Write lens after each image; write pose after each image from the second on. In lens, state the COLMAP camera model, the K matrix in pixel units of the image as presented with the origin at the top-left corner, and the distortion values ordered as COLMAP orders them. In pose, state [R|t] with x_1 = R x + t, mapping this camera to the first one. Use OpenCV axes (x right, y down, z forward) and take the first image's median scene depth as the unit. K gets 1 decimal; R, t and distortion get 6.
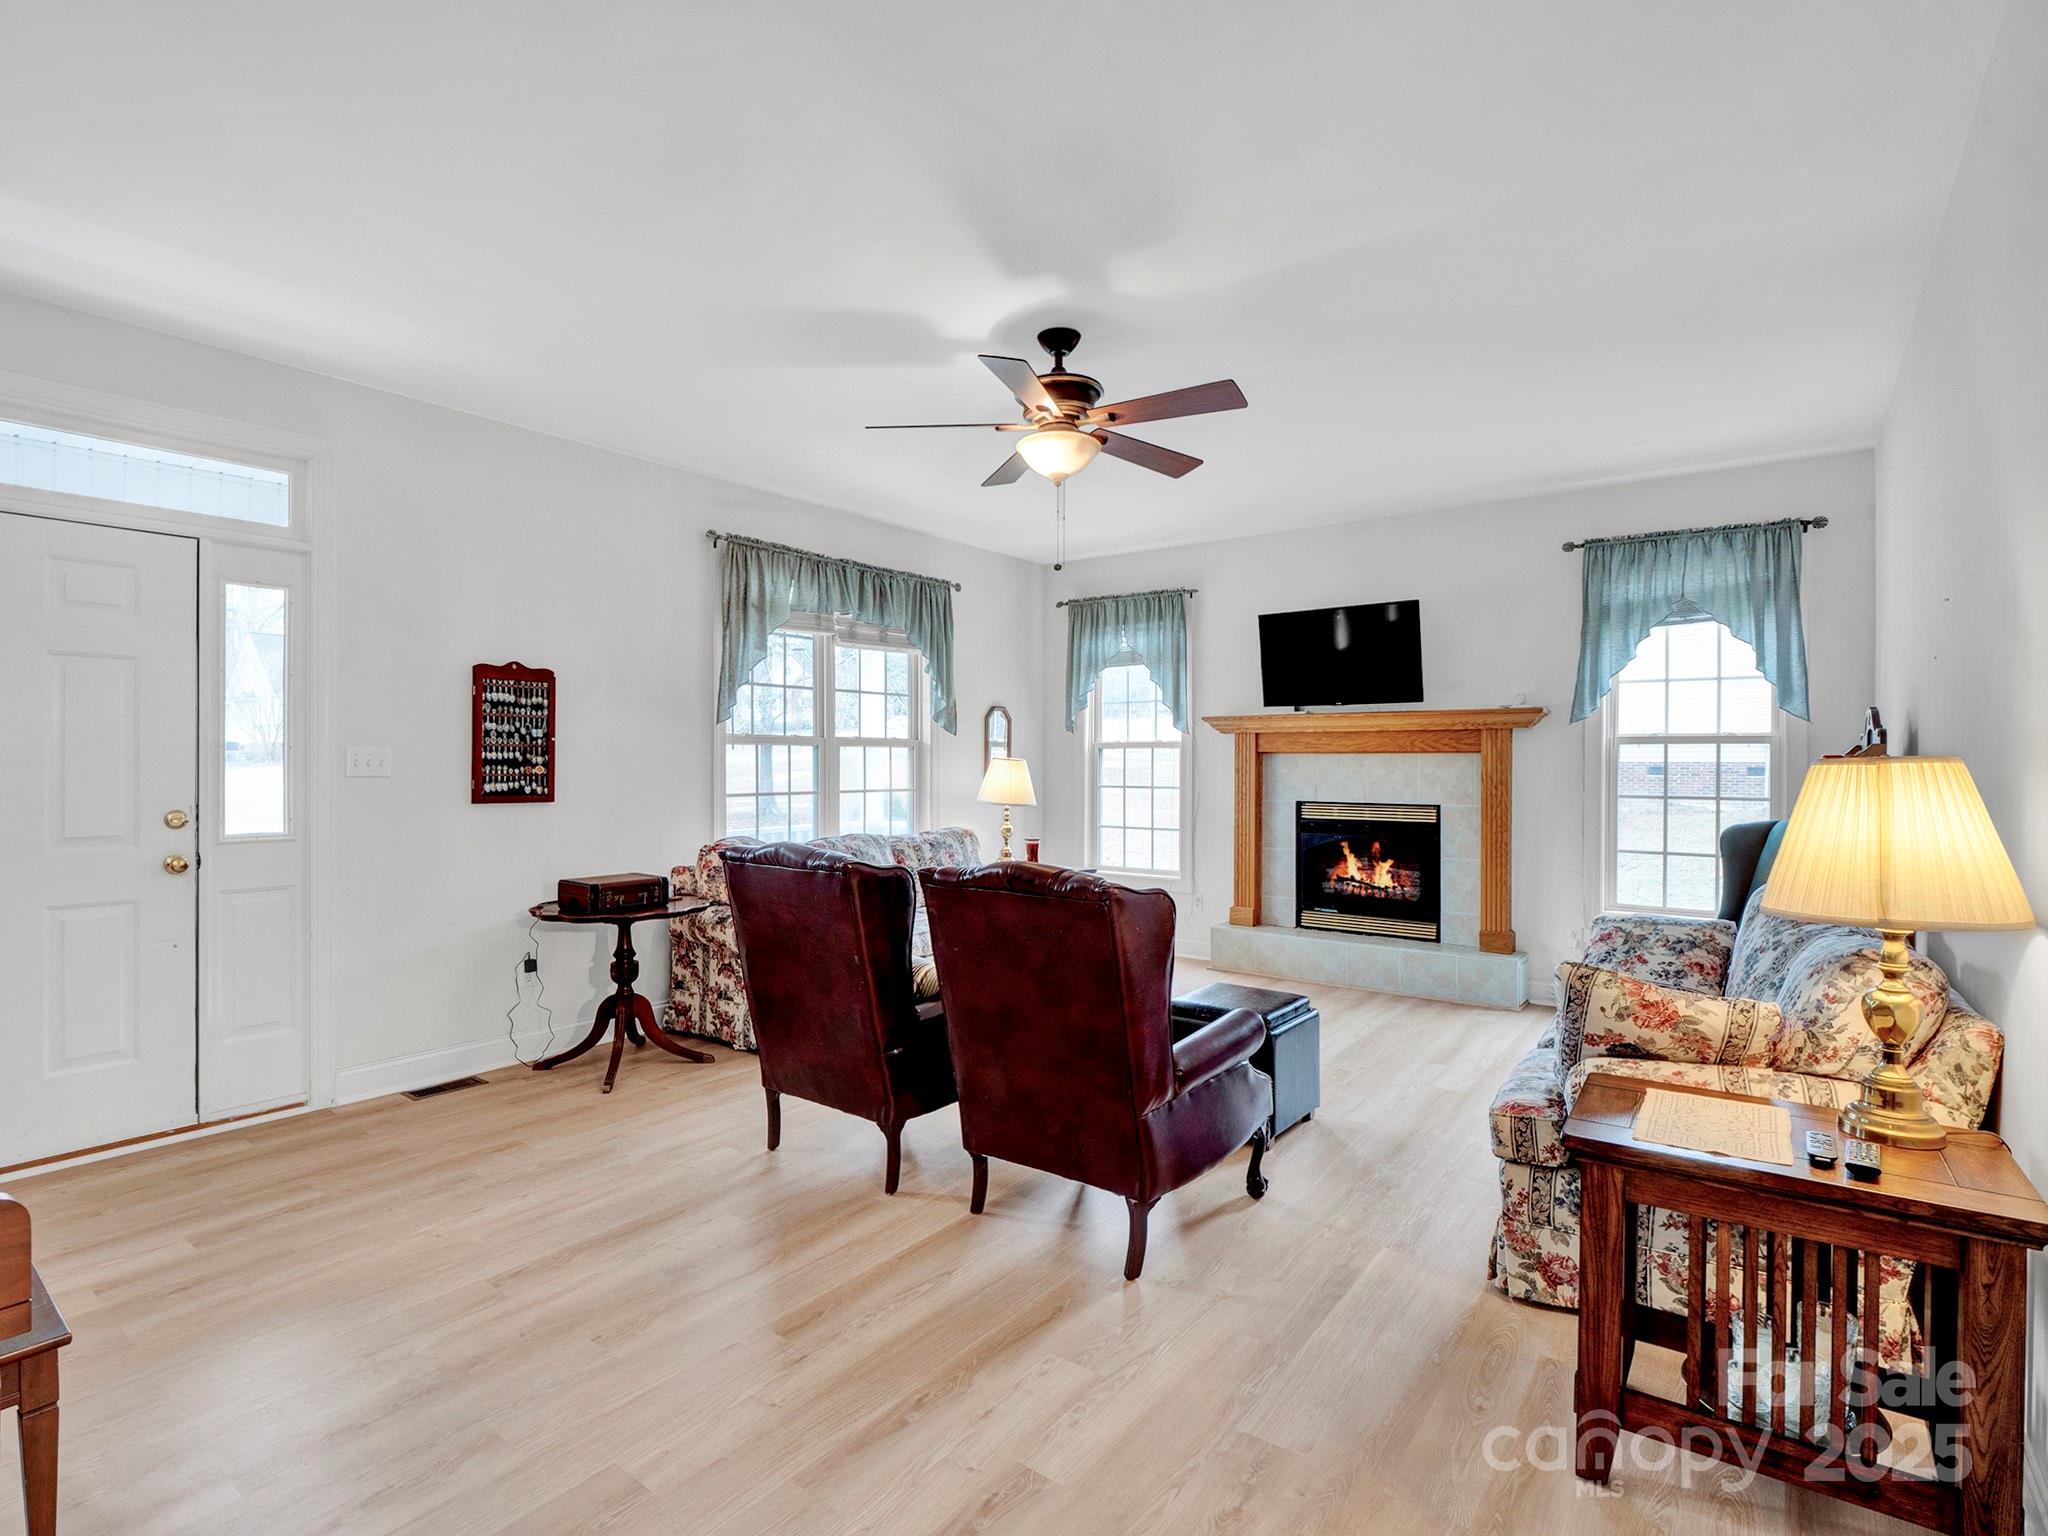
lens RADIAL K [[1024.9, 0, 997.6], [0, 1024.9, 767.1], [0, 0, 1]] dist [-0.015858, -0.000959]
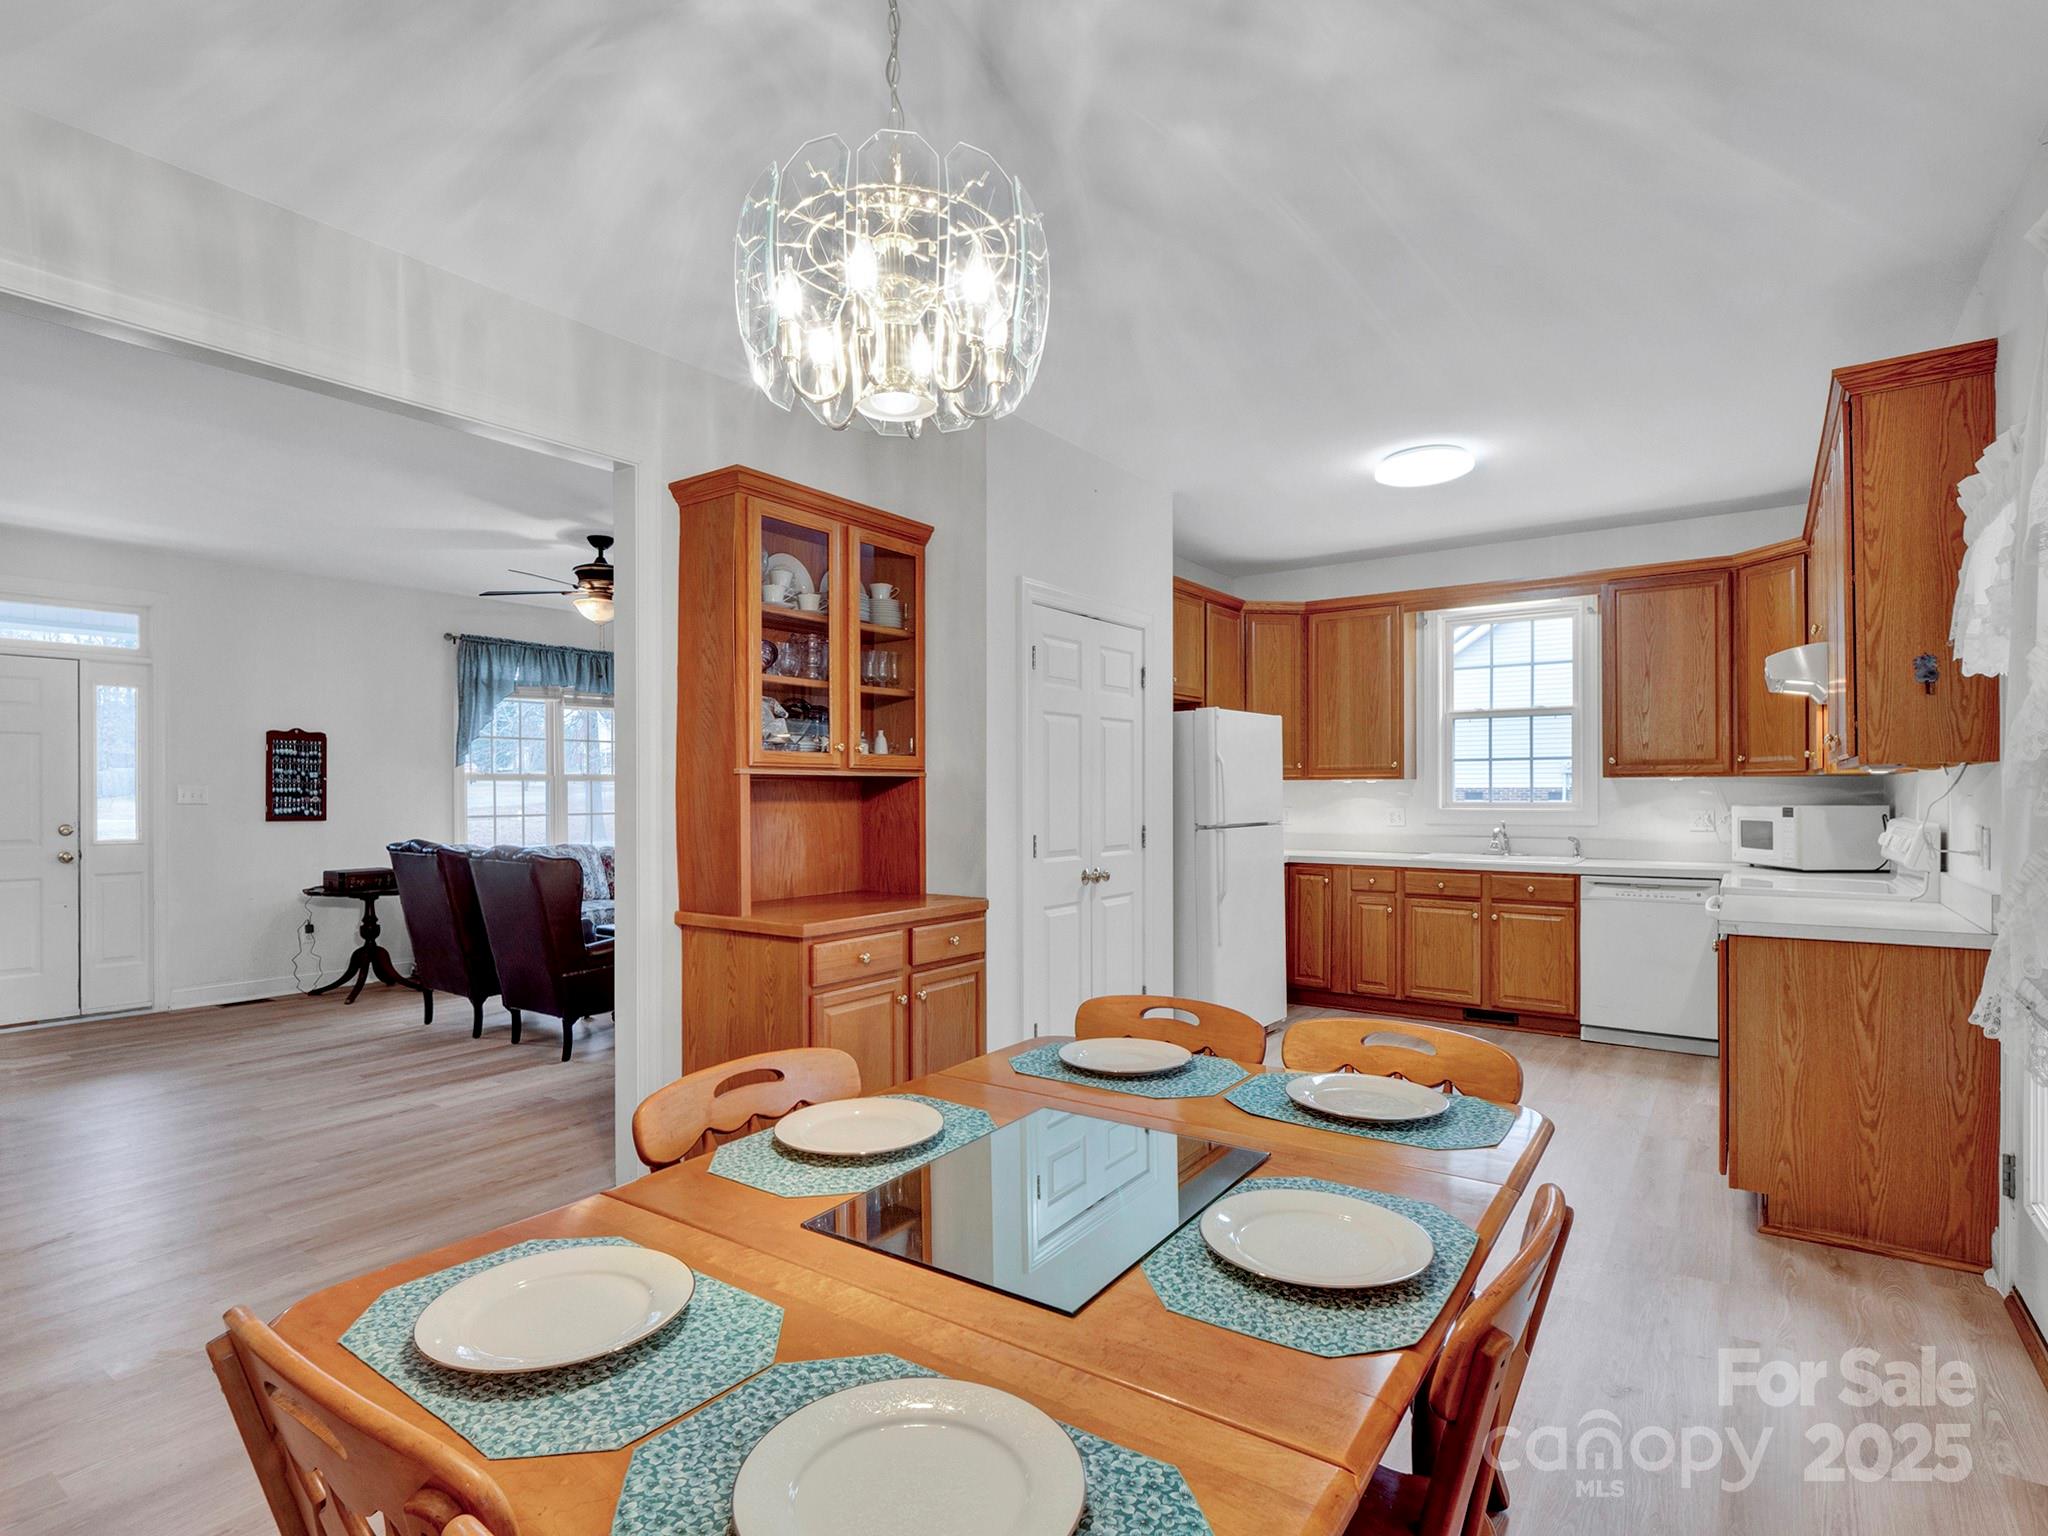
lens RADIAL K [[1024.9, 0, 967.8], [0, 1024.9, 788.3], [0, 0, 1]] dist [-0.015858, -0.000959]
pose [[0.999497, -0.006617, 0.031027, 0.403706], [0.006847, 0.999950, -0.007327, 0.003590], [-0.030977, 0.007536, 0.999492, -0.460320]]
